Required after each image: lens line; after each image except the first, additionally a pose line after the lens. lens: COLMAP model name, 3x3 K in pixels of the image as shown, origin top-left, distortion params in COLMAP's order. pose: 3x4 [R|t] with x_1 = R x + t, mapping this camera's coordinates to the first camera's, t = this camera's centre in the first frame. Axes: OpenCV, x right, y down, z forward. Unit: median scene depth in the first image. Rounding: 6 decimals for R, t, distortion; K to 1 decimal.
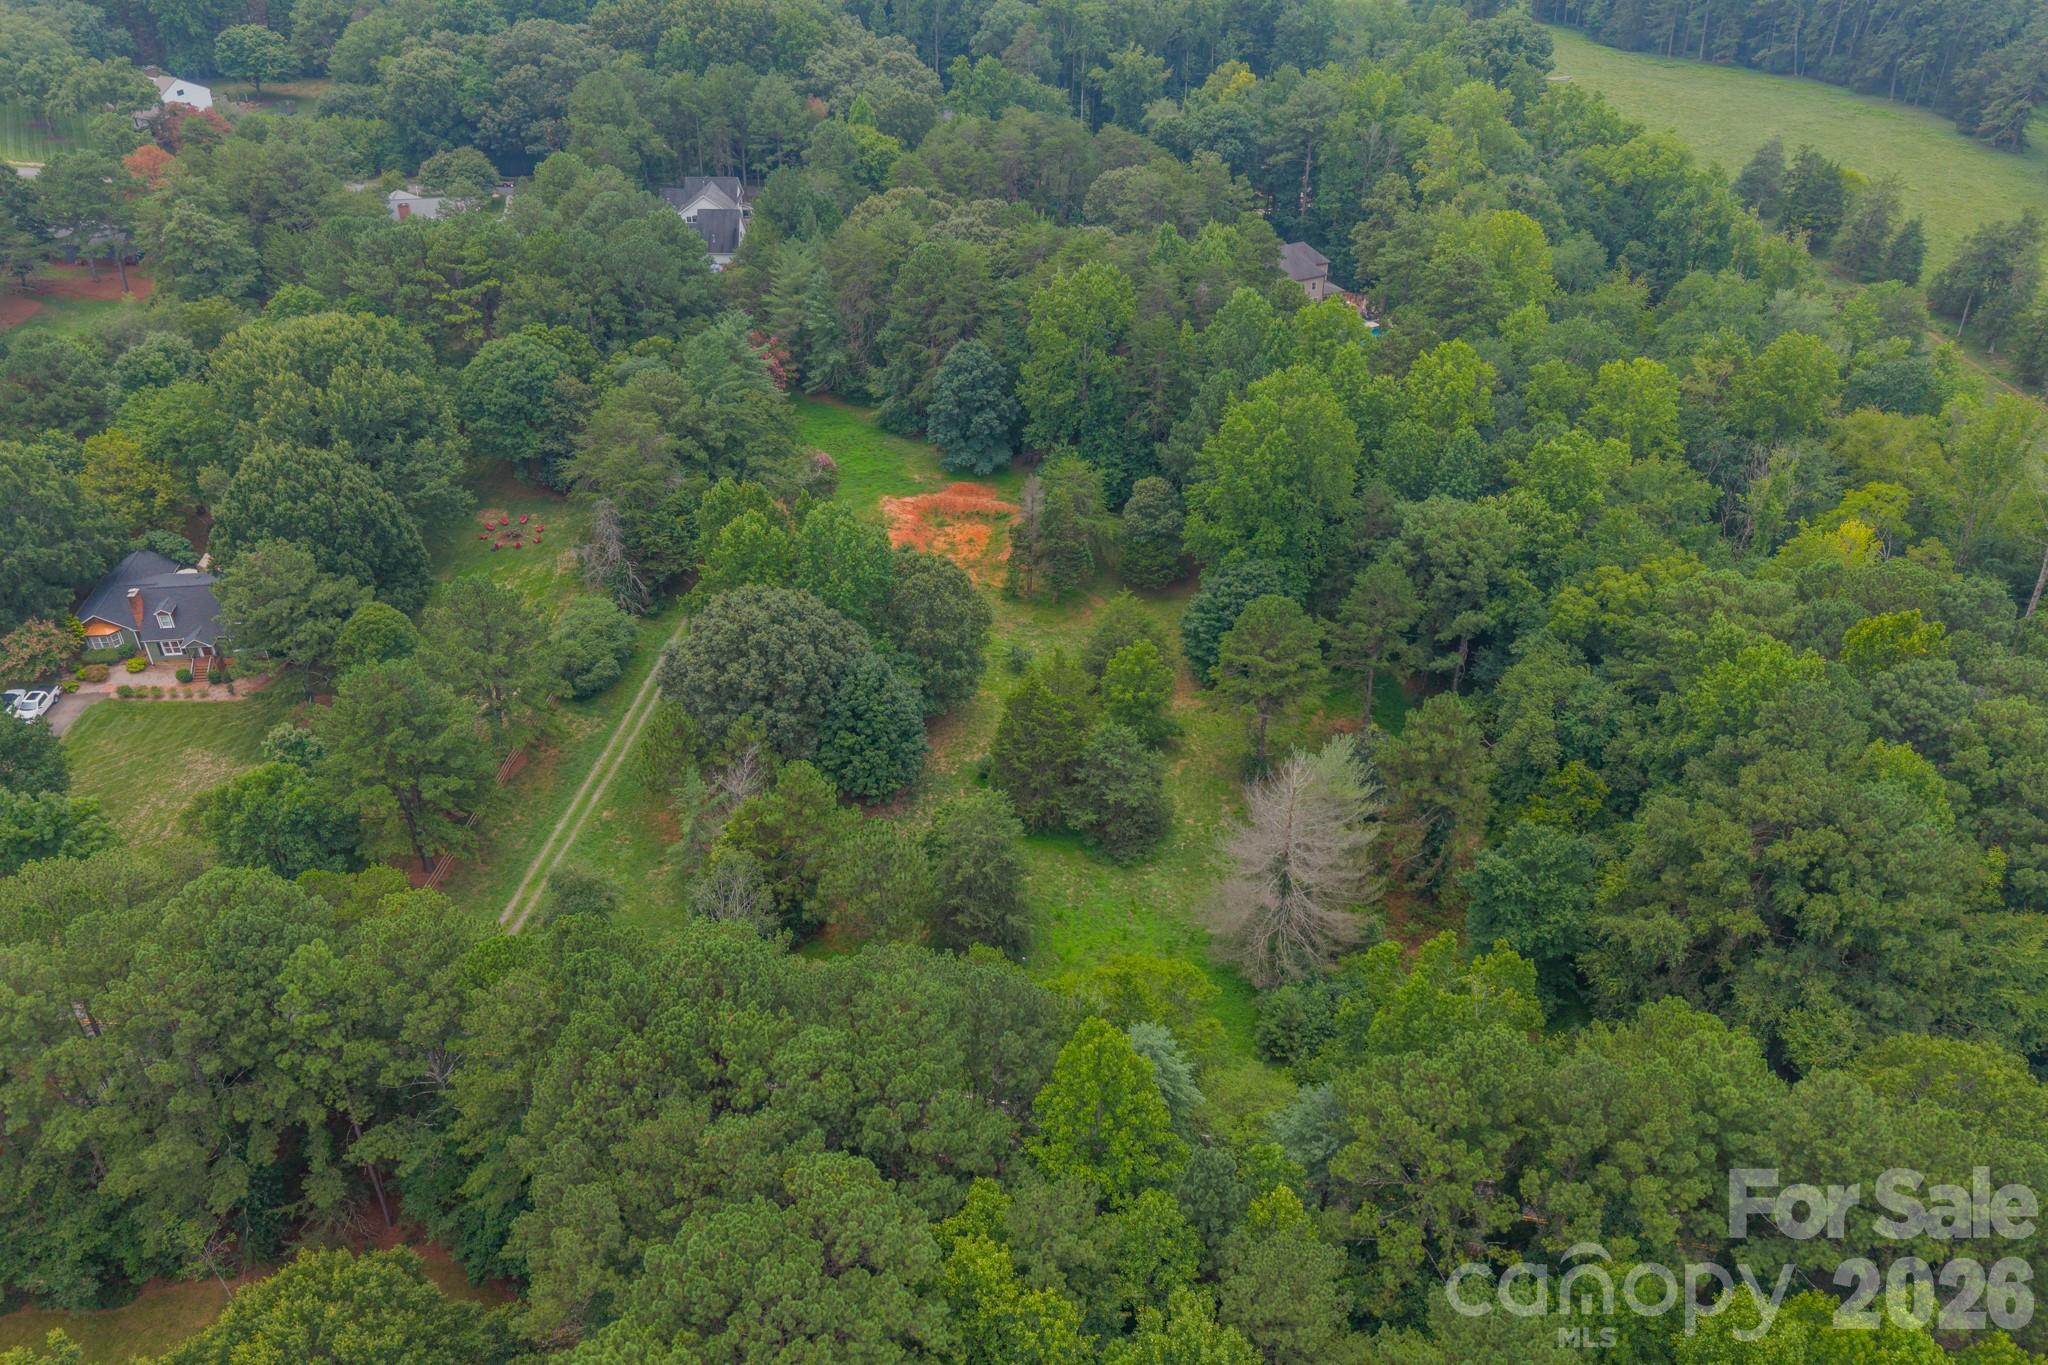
lens RADIAL K [[1619.2, 0, 1026.3], [0, 1619.2, 685.5], [0, 0, 1]] dist [0.054836, -0.069988]
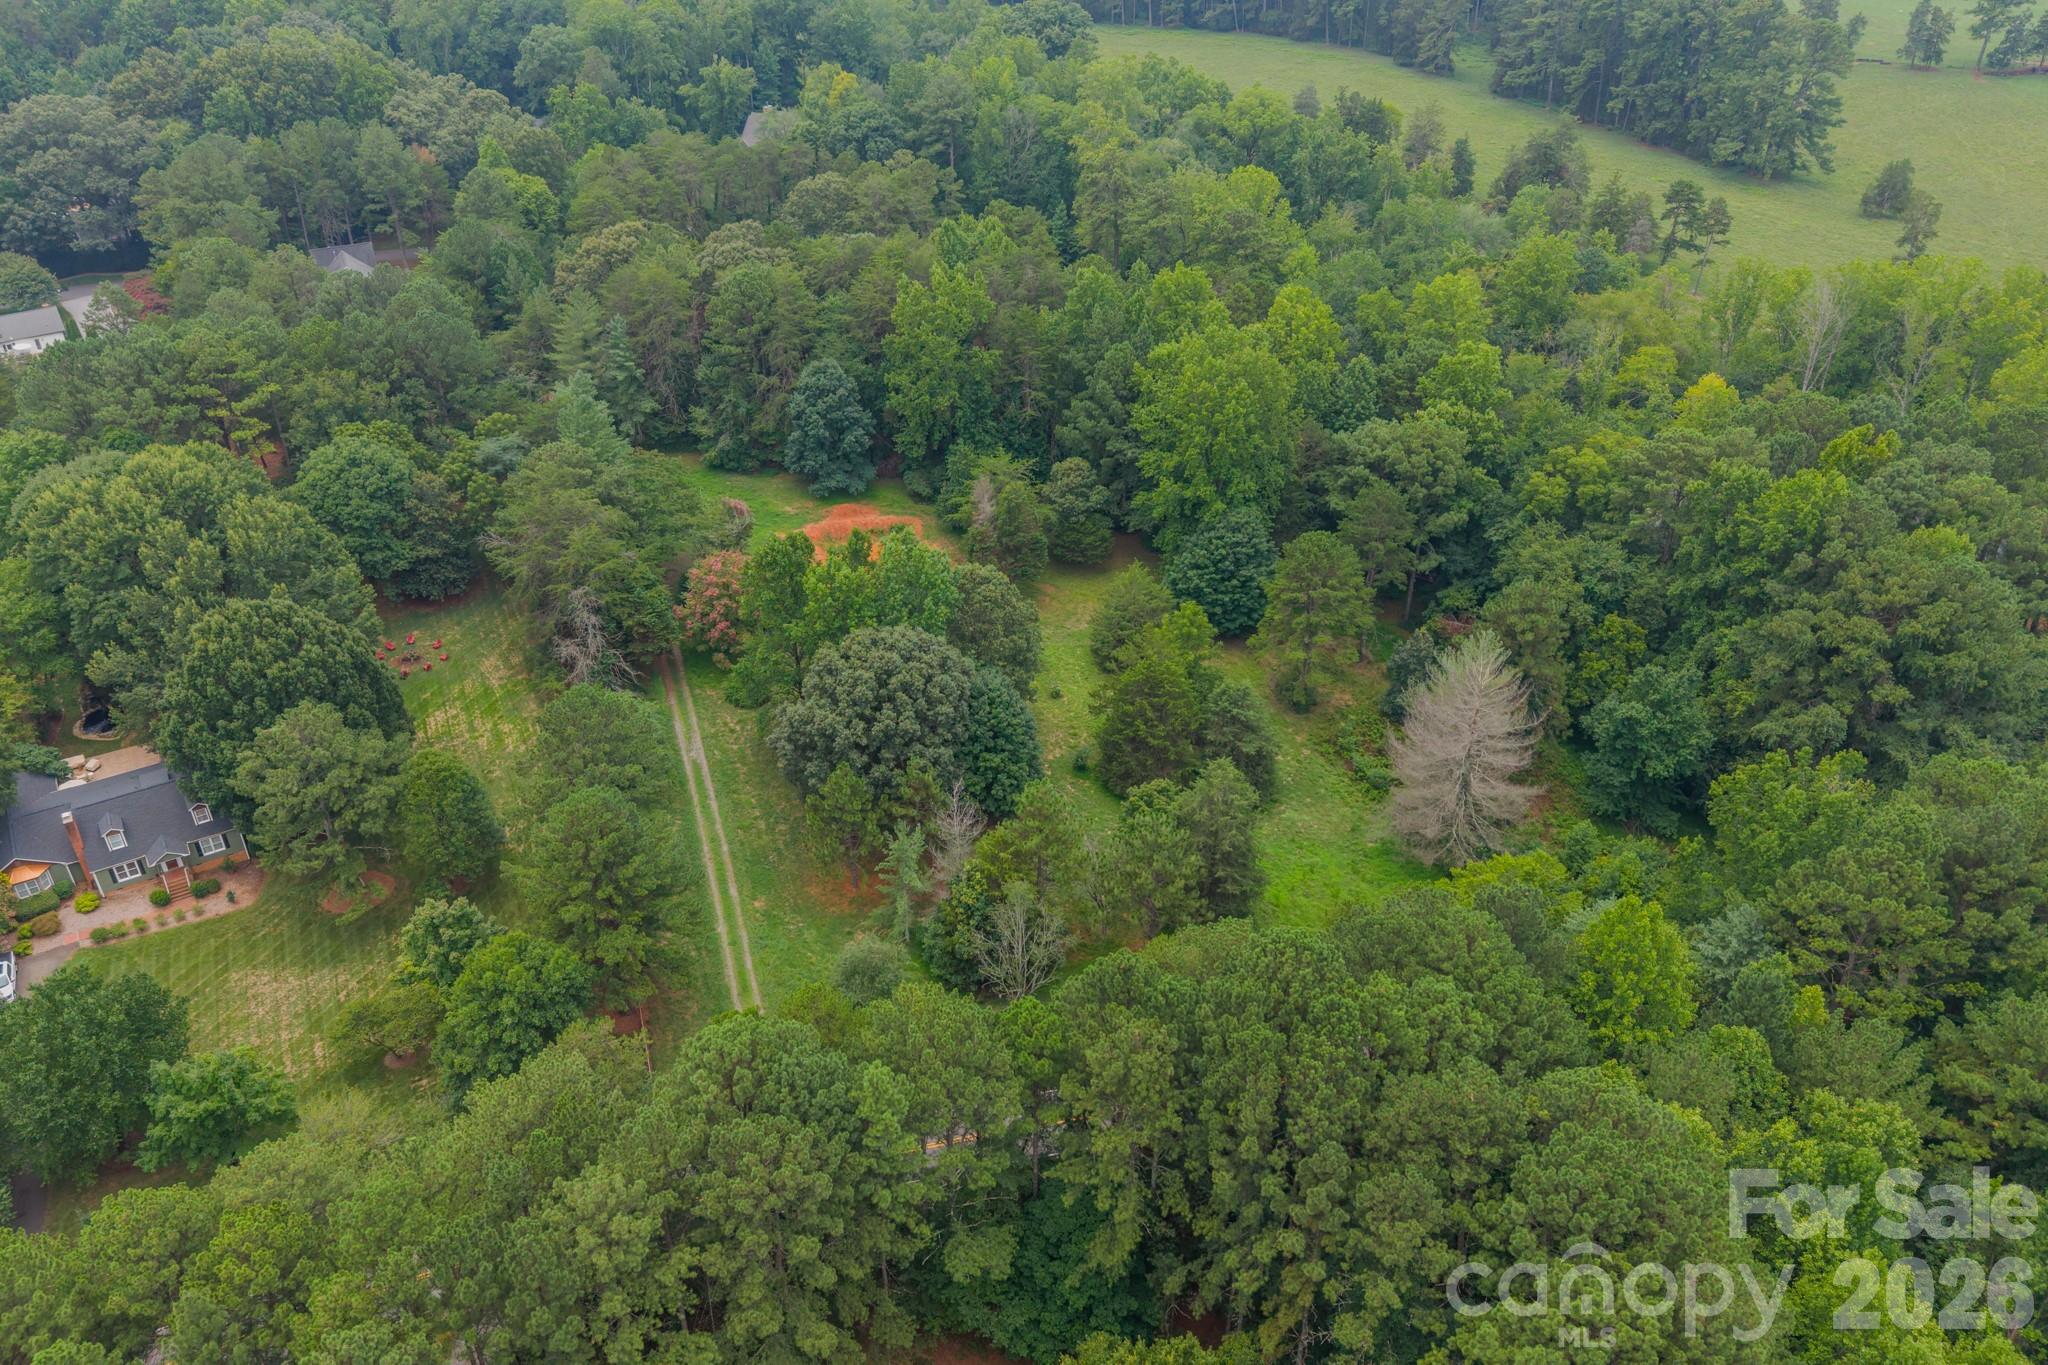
lens RADIAL K [[1611.9, 0, 1024.0], [0, 1611.9, 682.5], [0, 0, 1]] dist [0.050392, -0.061212]
pose [[0.905522, -0.234153, 0.353839, -0.386689], [0.234940, 0.971128, 0.041402, -0.043841], [-0.353318, 0.045640, 0.934389, 0.064640]]
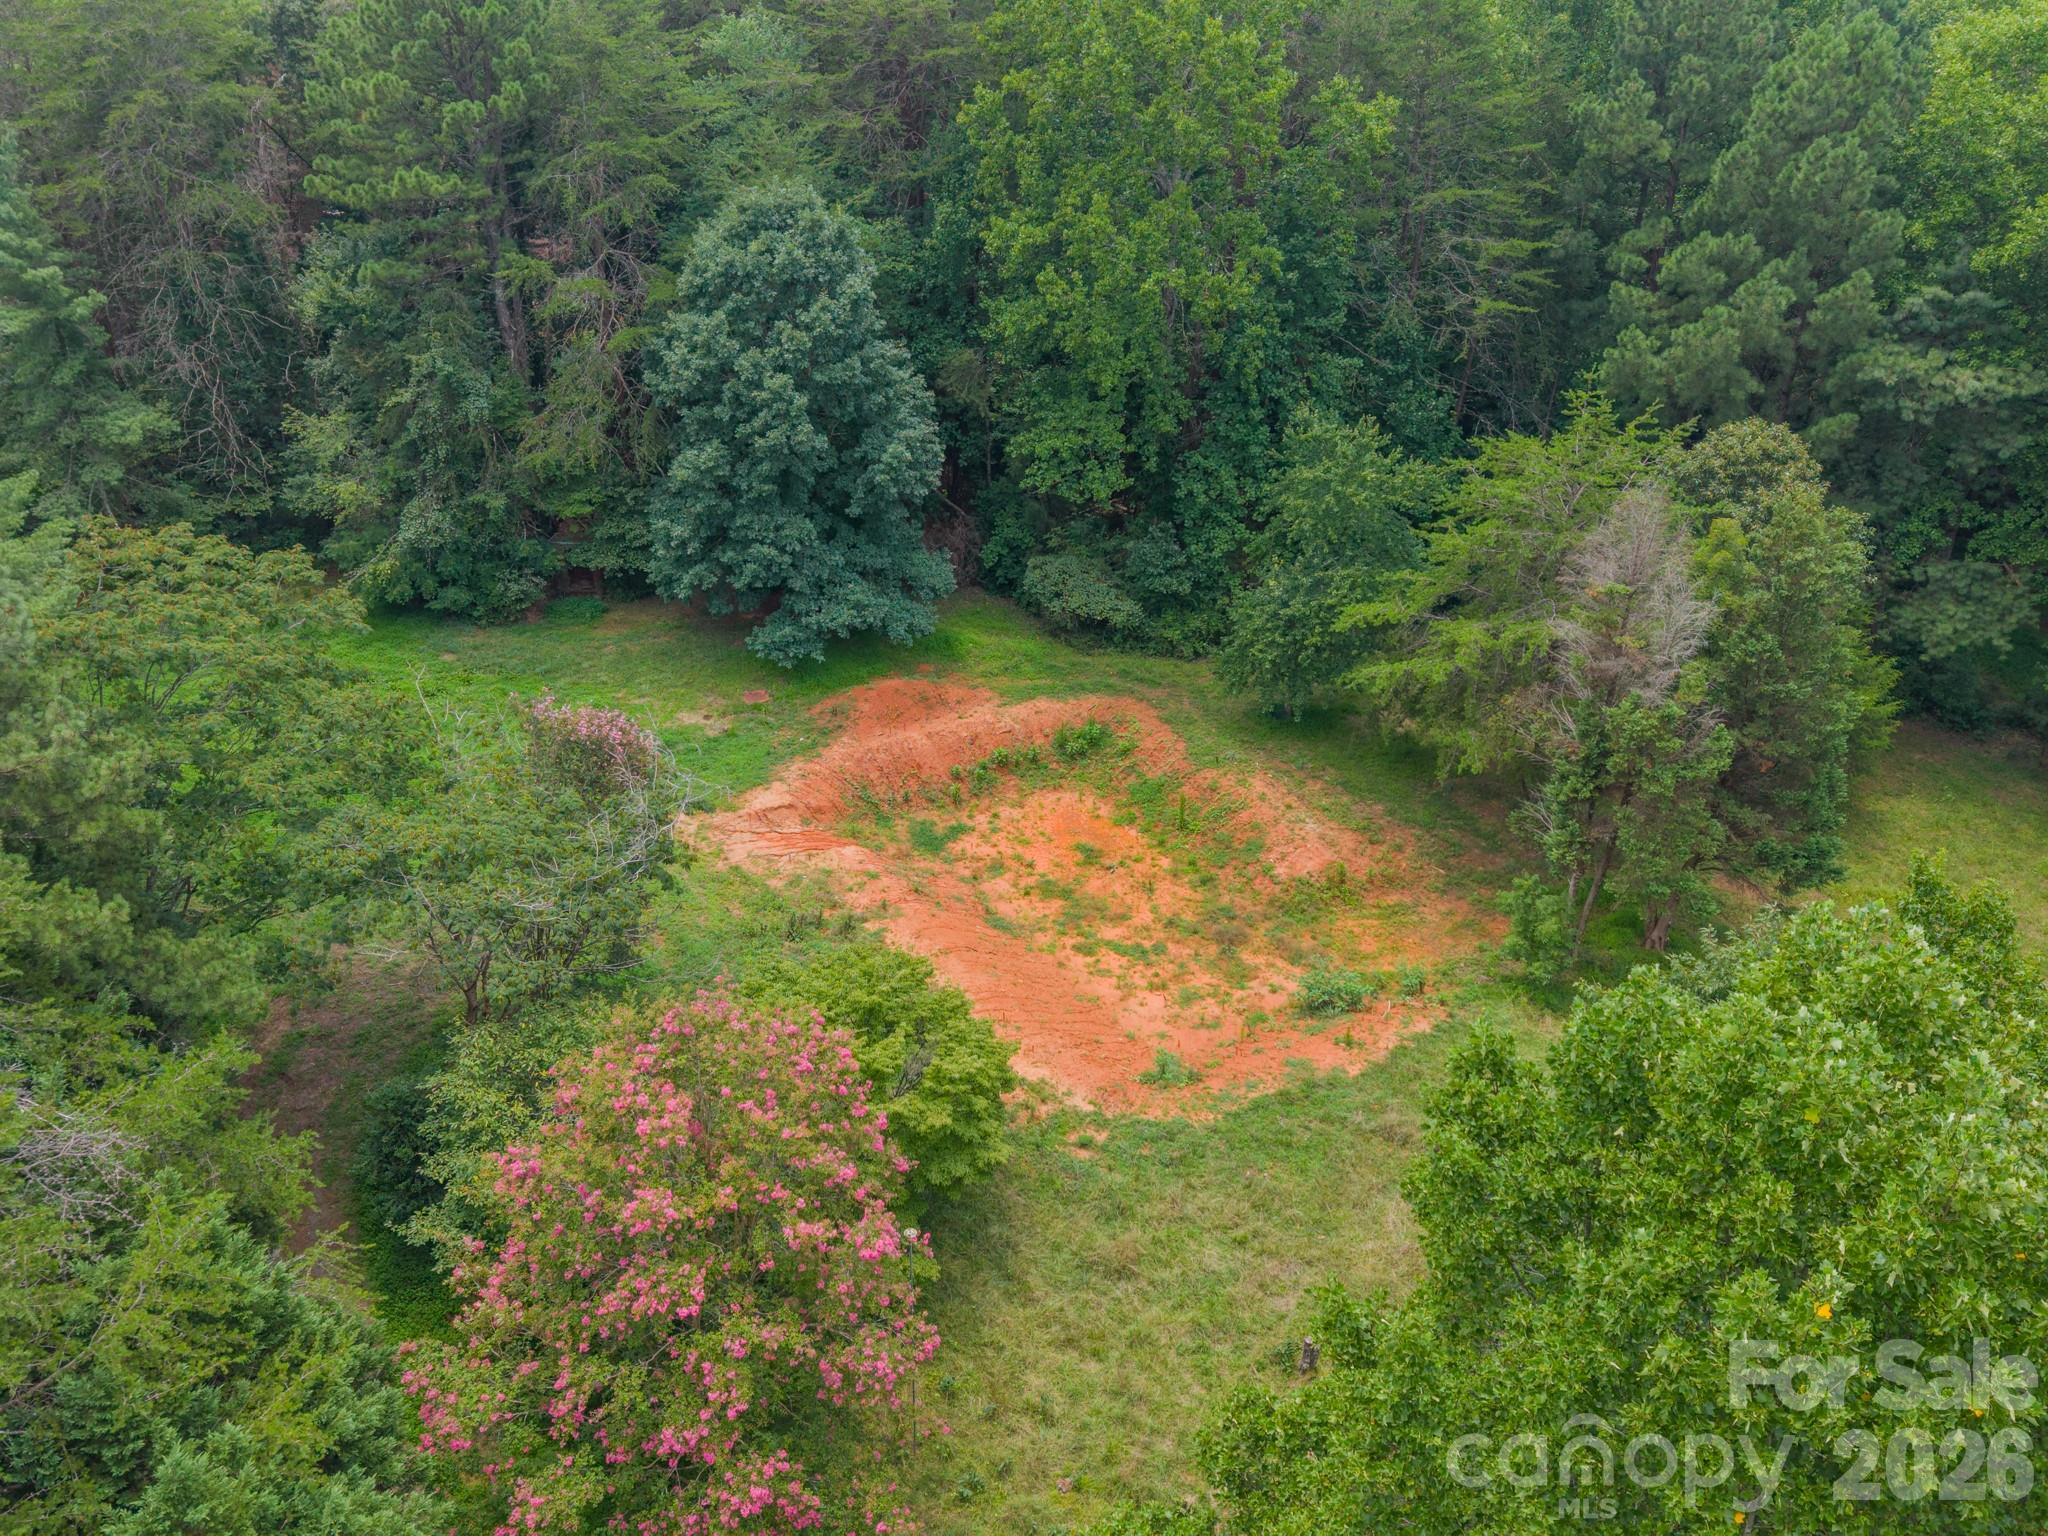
lens RADIAL K [[1817.4, 0, 1024.0], [0, 1817.4, 768.0], [0, 0, 1]] dist [0.029381, -0.001411]
pose [[0.777443, -0.321051, 0.540842, -0.247093], [0.349163, 0.935537, 0.053436, -0.148671], [-0.523133, 0.147298, 0.839425, 0.892743]]
